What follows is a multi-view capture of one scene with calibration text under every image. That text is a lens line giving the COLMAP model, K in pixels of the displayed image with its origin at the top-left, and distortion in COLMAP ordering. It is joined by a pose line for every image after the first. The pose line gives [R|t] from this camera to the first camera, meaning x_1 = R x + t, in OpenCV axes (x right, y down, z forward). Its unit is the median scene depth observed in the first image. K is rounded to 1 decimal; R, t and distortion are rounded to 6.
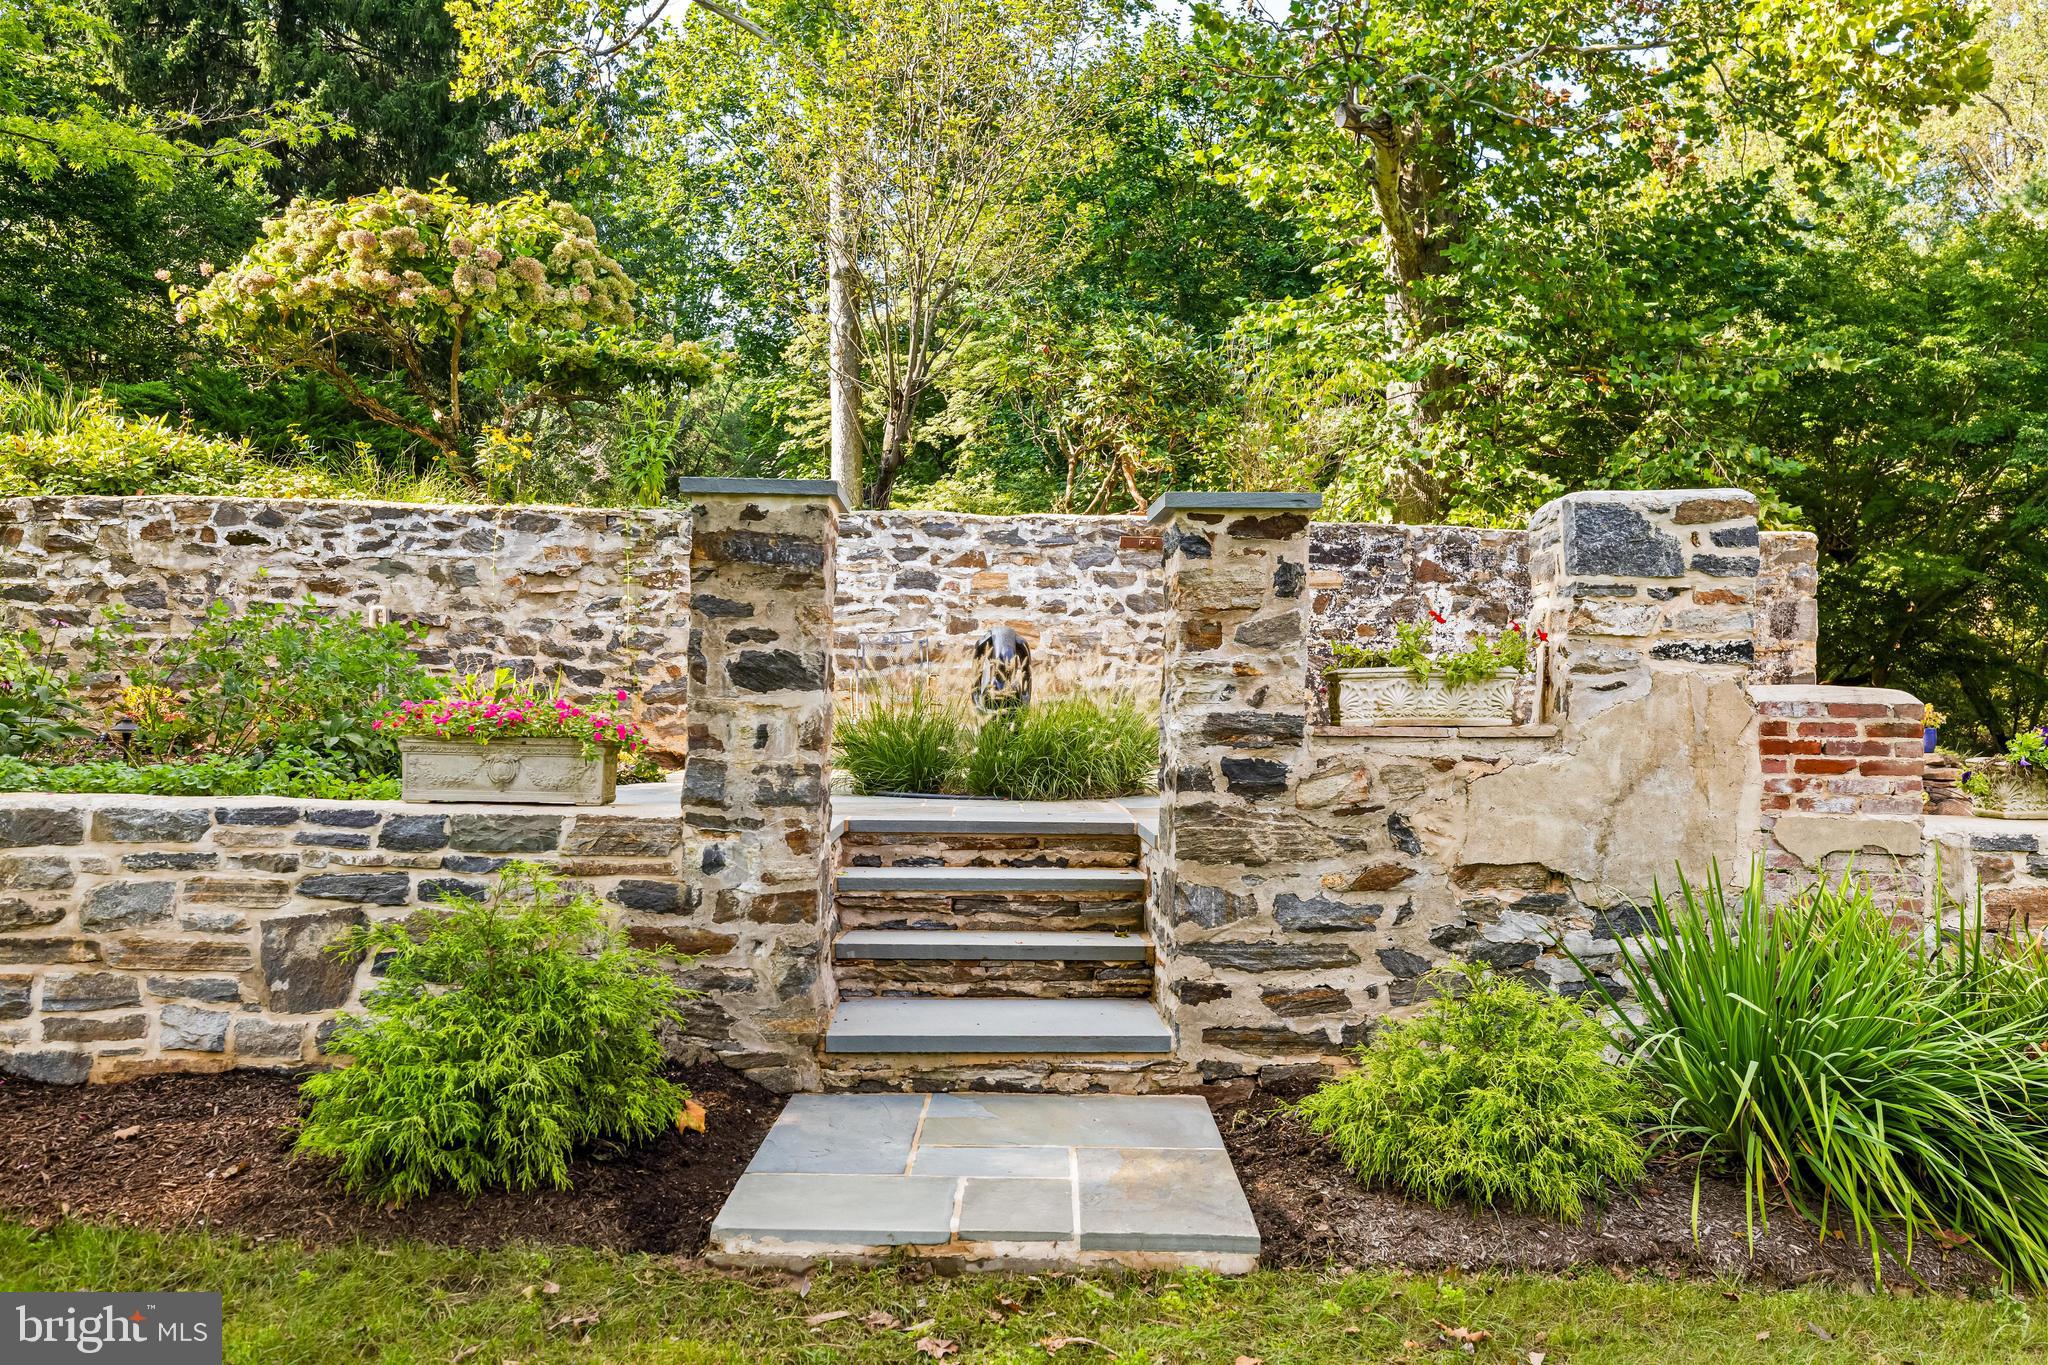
lens RADIAL K [[1626.0, 0, 1026.5], [0, 1626.0, 691.0], [0, 0, 1]] dist [-0.009866, 0.008236]
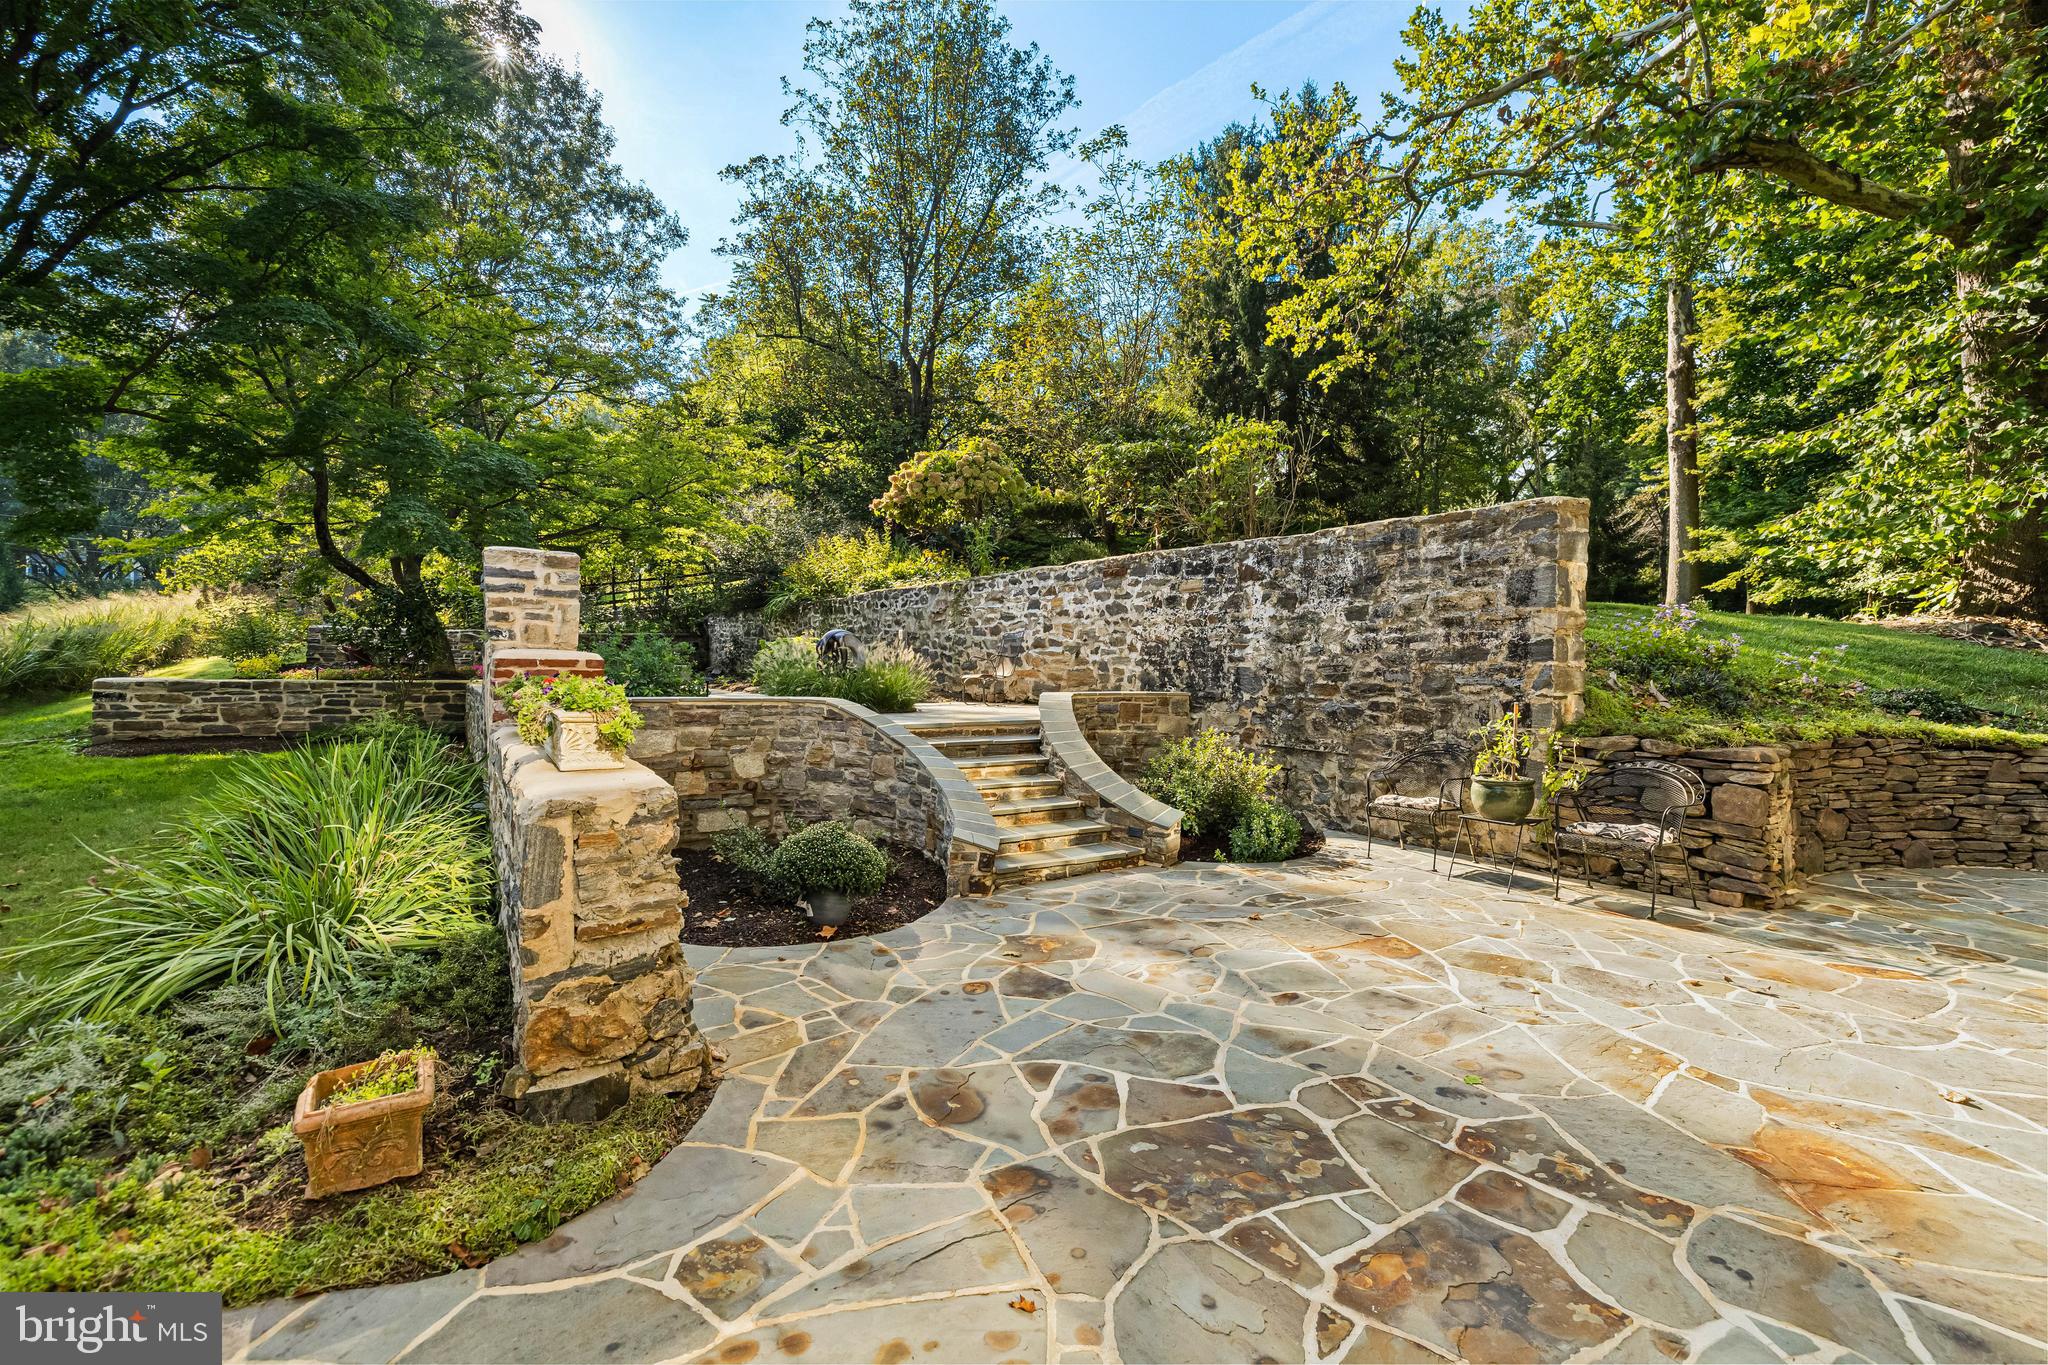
lens RADIAL K [[862.9, 0, 1029.6], [0, 862.9, 677.0], [0, 0, 1]] dist [0.001836, 0.001521]
pose [[0.539573, 0.006087, -0.841917, 0.768512], [-0.003088, 0.999981, 0.005251, 0.009951], [0.841933, -0.000234, 0.539582, 0.463851]]
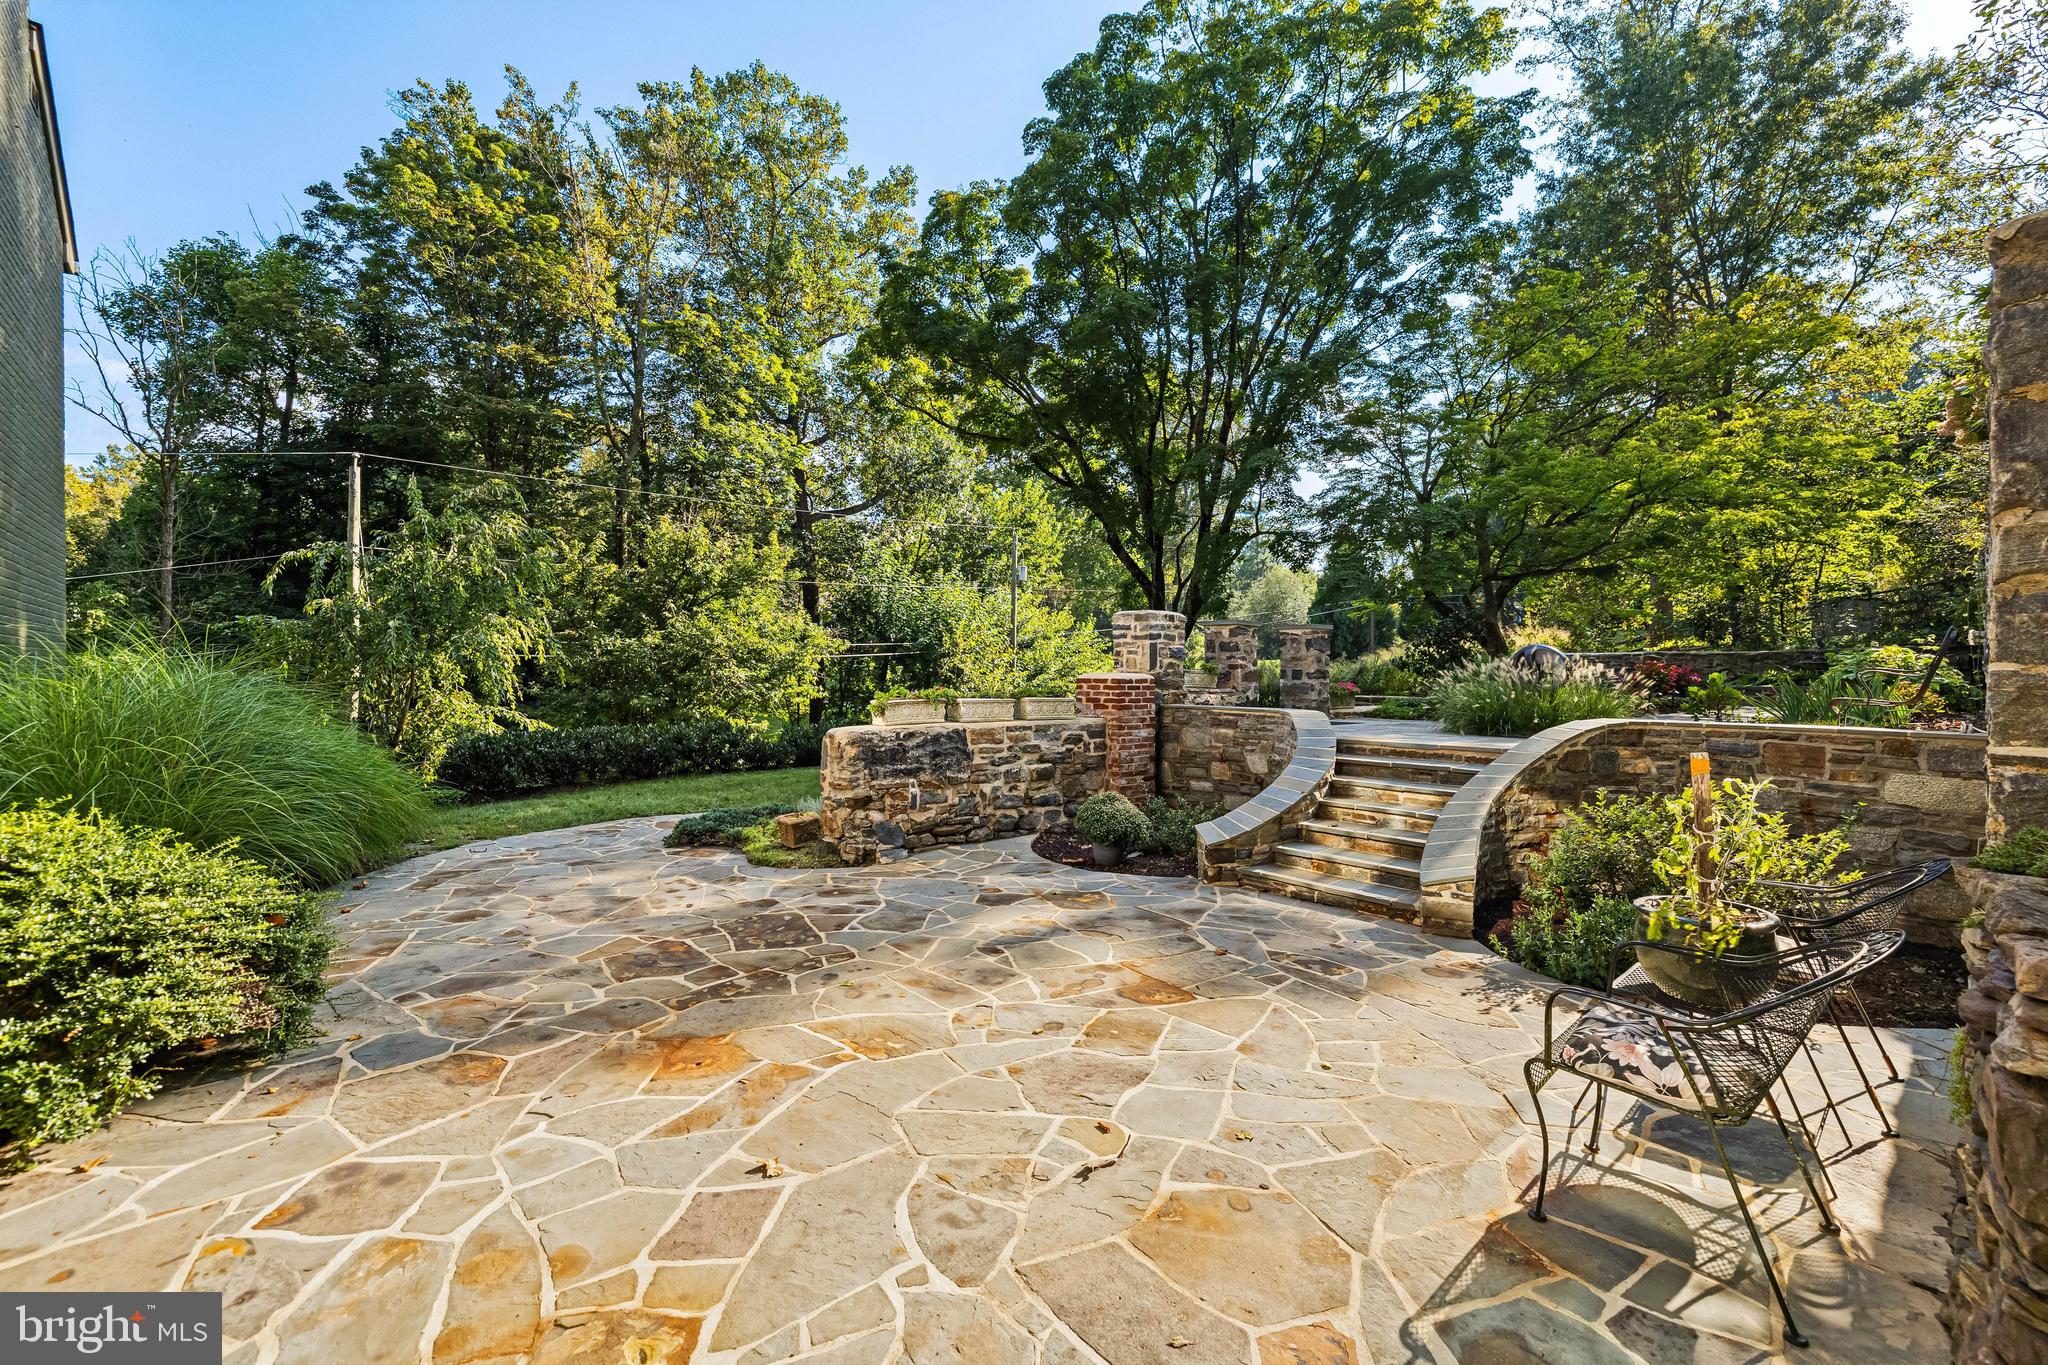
lens RADIAL K [[862.9, 0, 1023.4], [0, 862.9, 691.6], [0, 0, 1]] dist [0.001836, 0.001521]
pose [[-0.760574, -0.003988, -0.649239, 0.795482], [-0.012271, 0.999891, 0.008233, 0.009791], [0.649135, 0.014229, -0.760540, 1.025222]]
